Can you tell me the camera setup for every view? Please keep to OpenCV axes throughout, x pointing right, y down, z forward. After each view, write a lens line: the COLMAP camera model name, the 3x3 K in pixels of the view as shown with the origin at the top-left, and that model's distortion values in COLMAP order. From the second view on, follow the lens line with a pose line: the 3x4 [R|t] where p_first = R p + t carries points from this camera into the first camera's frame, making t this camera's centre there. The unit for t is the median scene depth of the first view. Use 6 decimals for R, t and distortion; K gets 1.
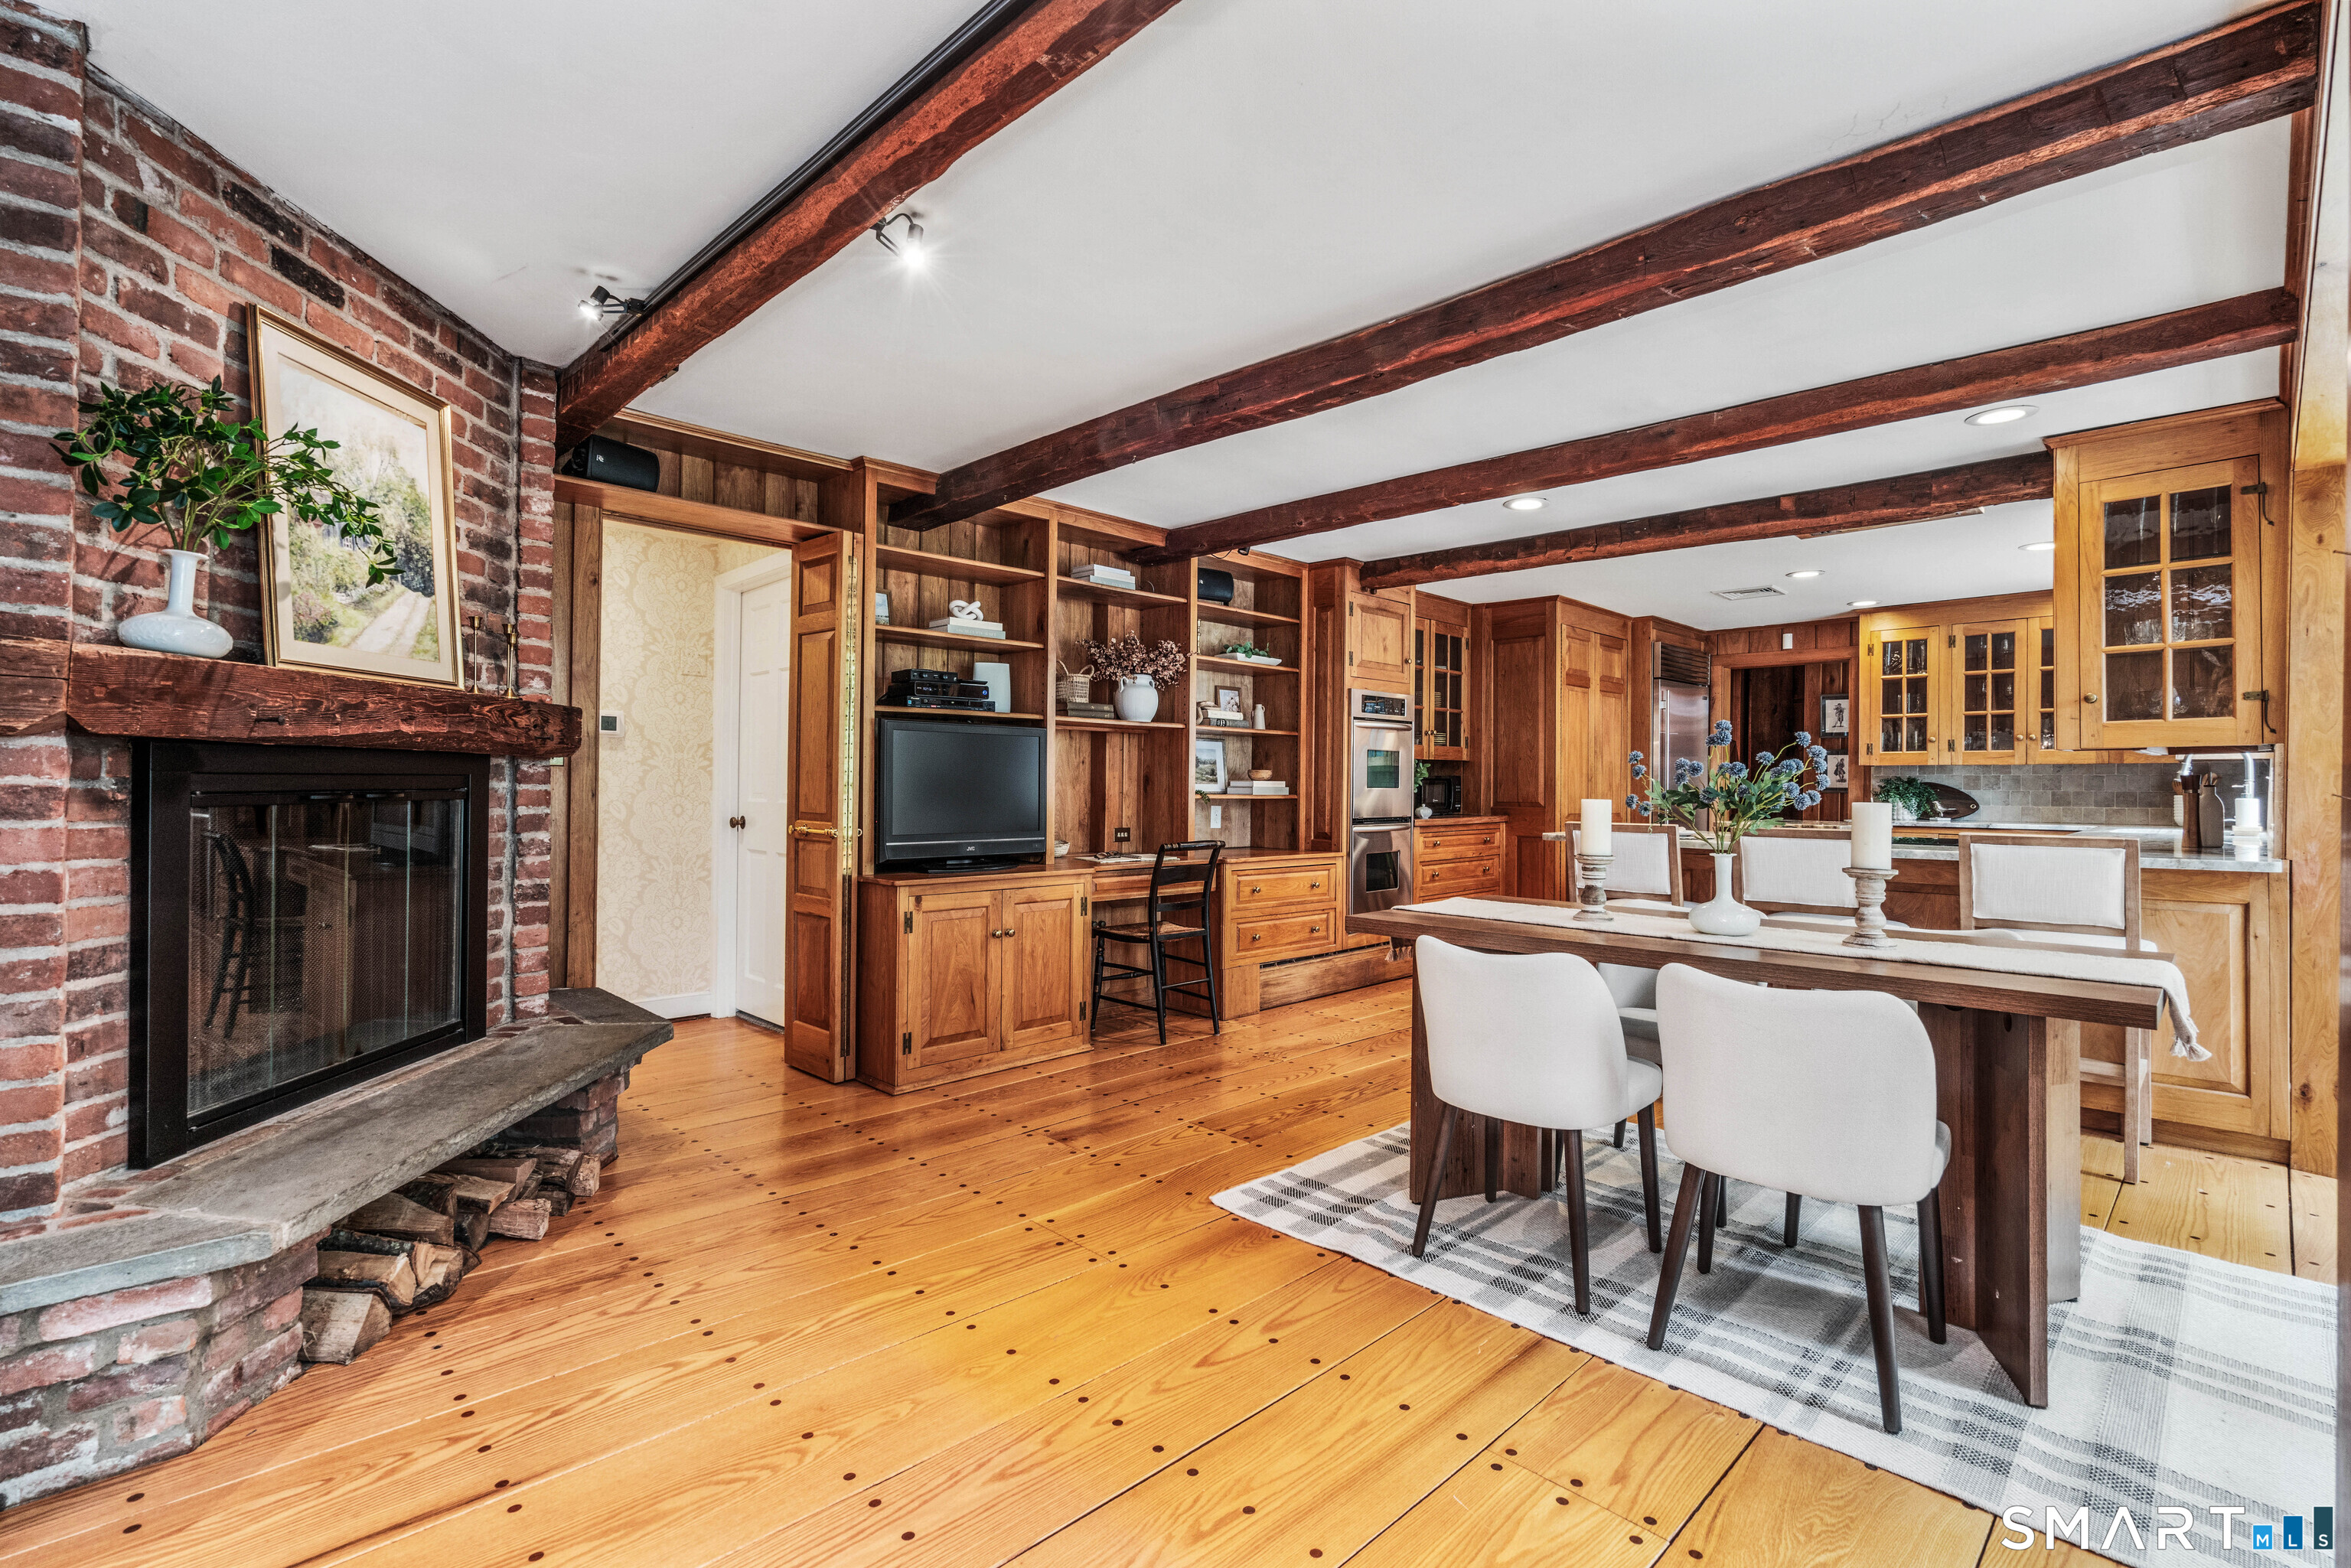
lens RADIAL K [[1064.4, 0, 1172.9], [0, 1064.4, 780.0], [0, 0, 1]] dist [-0.000239, 0.000503]
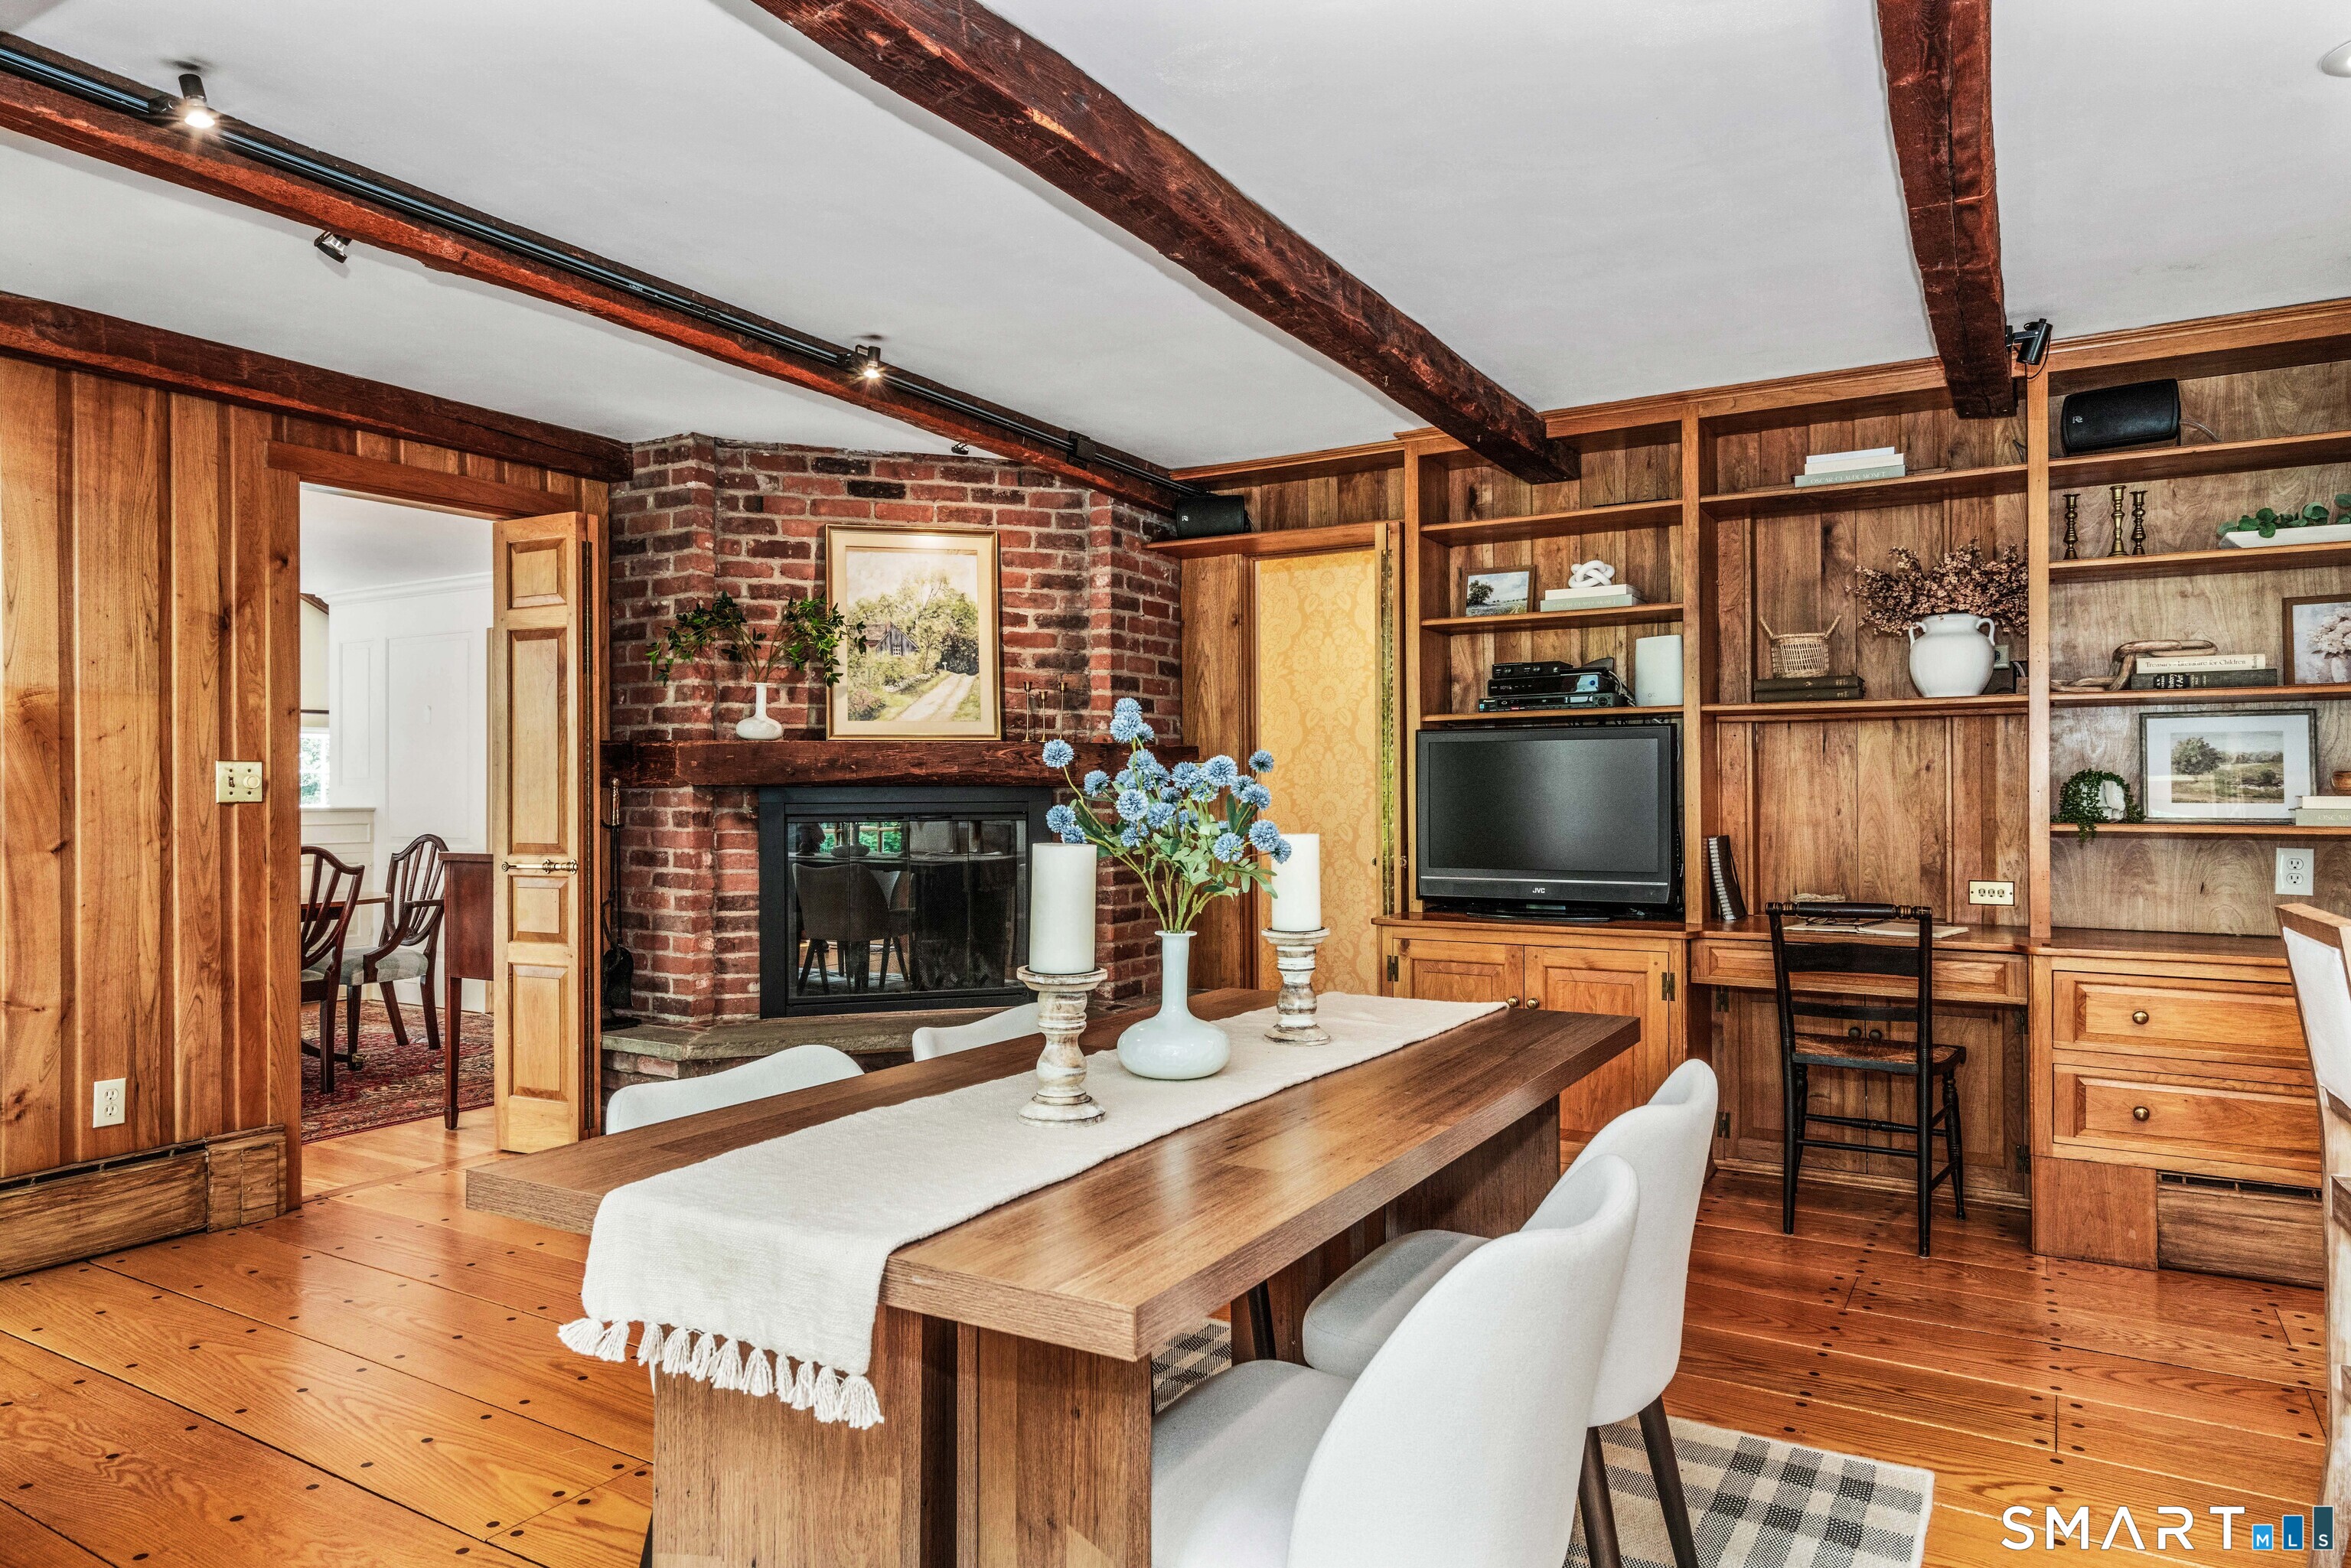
lens RADIAL K [[1450.3, 0, 1175.5], [0, 1450.3, 784.0], [0, 0, 1]] dist [0.002057, 0.002644]
pose [[0.253313, -0.016735, -0.967240, 1.055362], [0.007671, 0.999854, -0.015290, 0.001916], [0.967354, -0.003547, 0.253404, 0.676118]]
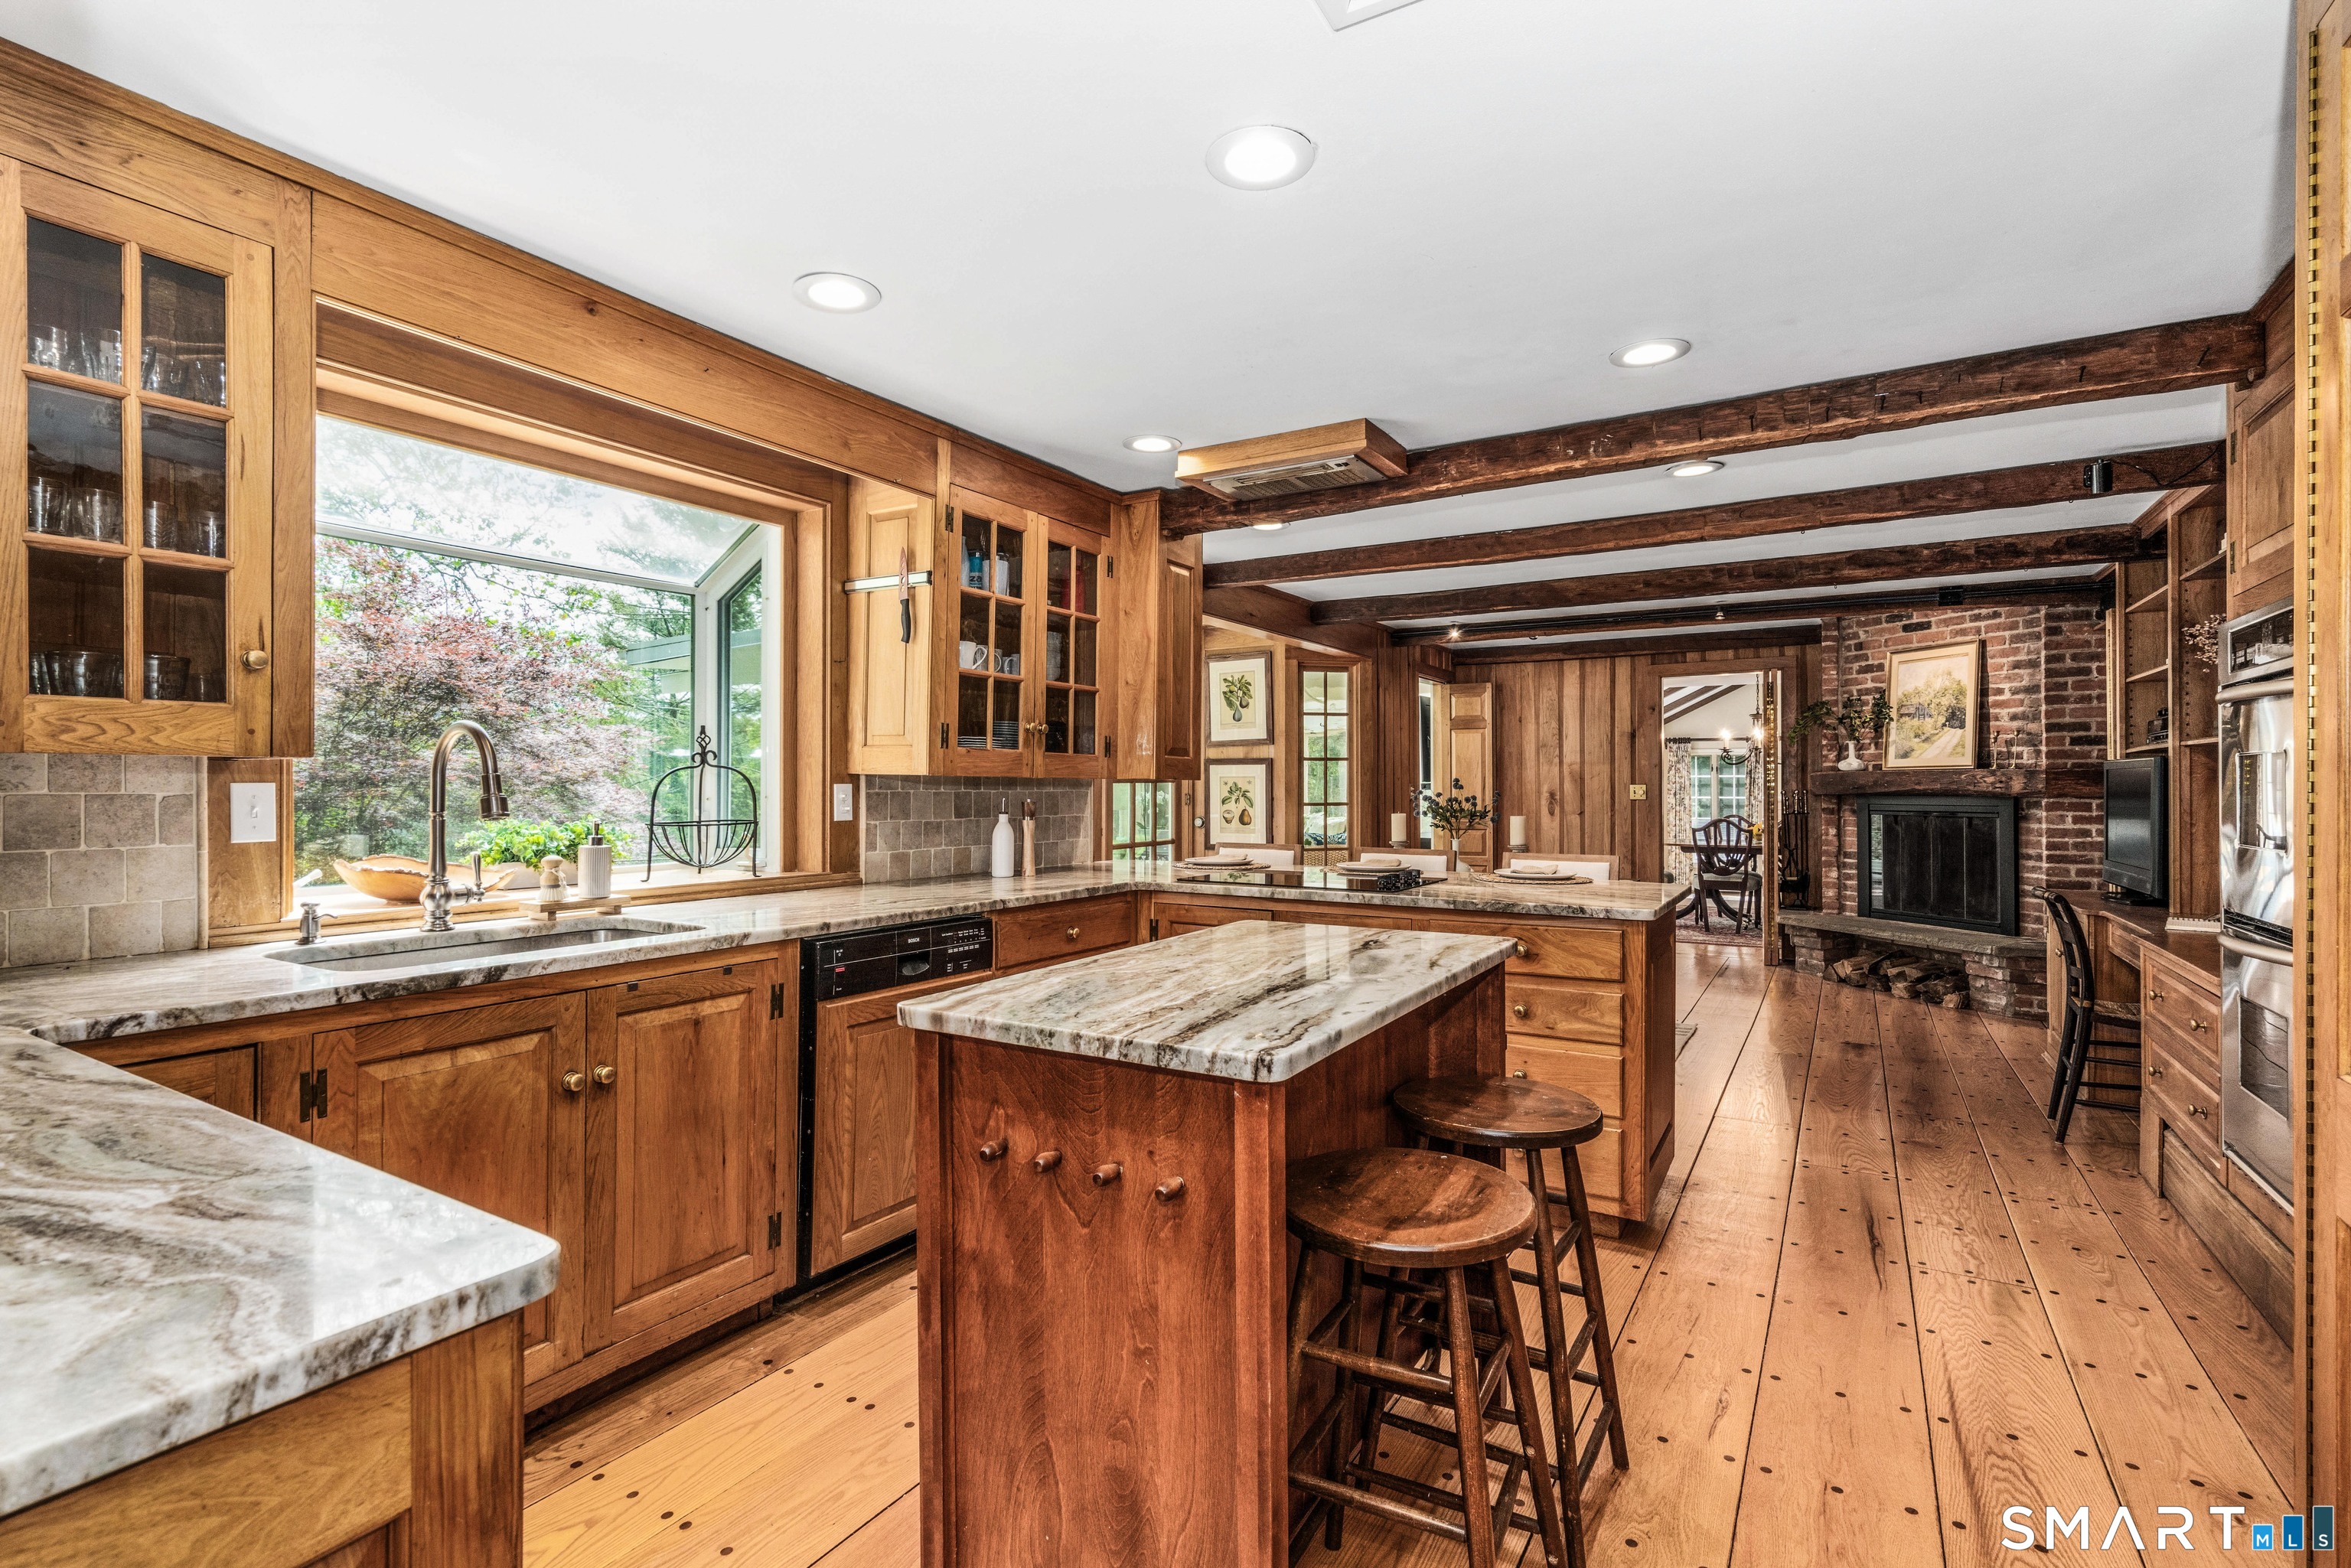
lens RADIAL K [[1087.6, 0, 1175.5], [0, 1087.6, 784.0], [0, 0, 1]] dist [-0.001184, -0.000207]
pose [[-0.969685, -0.010177, -0.244147, 1.344240], [-0.009074, 0.999943, -0.005639, -0.020606], [0.244190, -0.003253, -0.969722, 2.512531]]
